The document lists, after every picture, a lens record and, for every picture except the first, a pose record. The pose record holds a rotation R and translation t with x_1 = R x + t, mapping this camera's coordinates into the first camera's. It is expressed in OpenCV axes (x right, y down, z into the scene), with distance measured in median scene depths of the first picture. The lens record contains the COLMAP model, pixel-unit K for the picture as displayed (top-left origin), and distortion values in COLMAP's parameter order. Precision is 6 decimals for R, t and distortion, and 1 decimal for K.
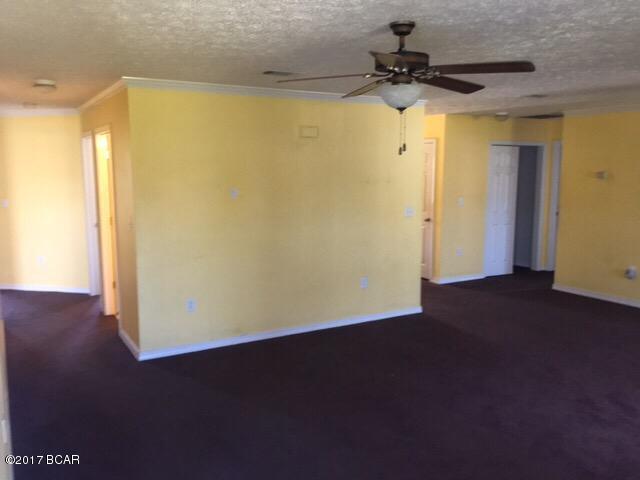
lens RADIAL K [[550.5, 0, 316.9], [0, 550.5, 238.0], [0, 0, 1]] dist [0.102941, -0.141575]
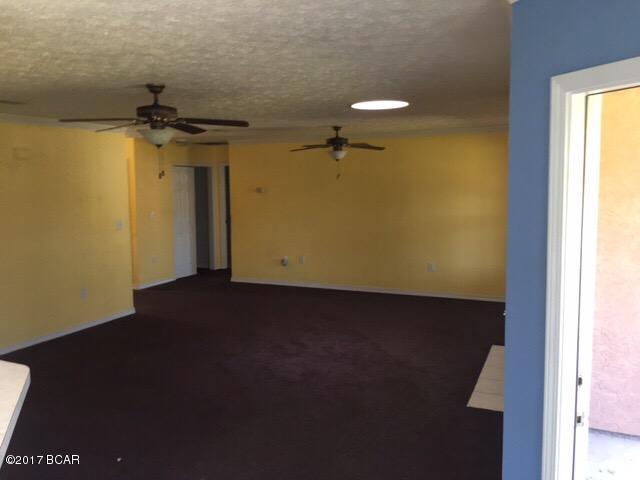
lens RADIAL K [[550.5, 0, 316.9], [0, 550.5, 238.0], [0, 0, 1]] dist [0.102941, -0.141575]
pose [[0.816243, -0.069050, 0.573568, -0.166272], [0.084726, 0.996404, -0.000620, 0.015057], [-0.571463, 0.049102, 0.819158, -0.170711]]
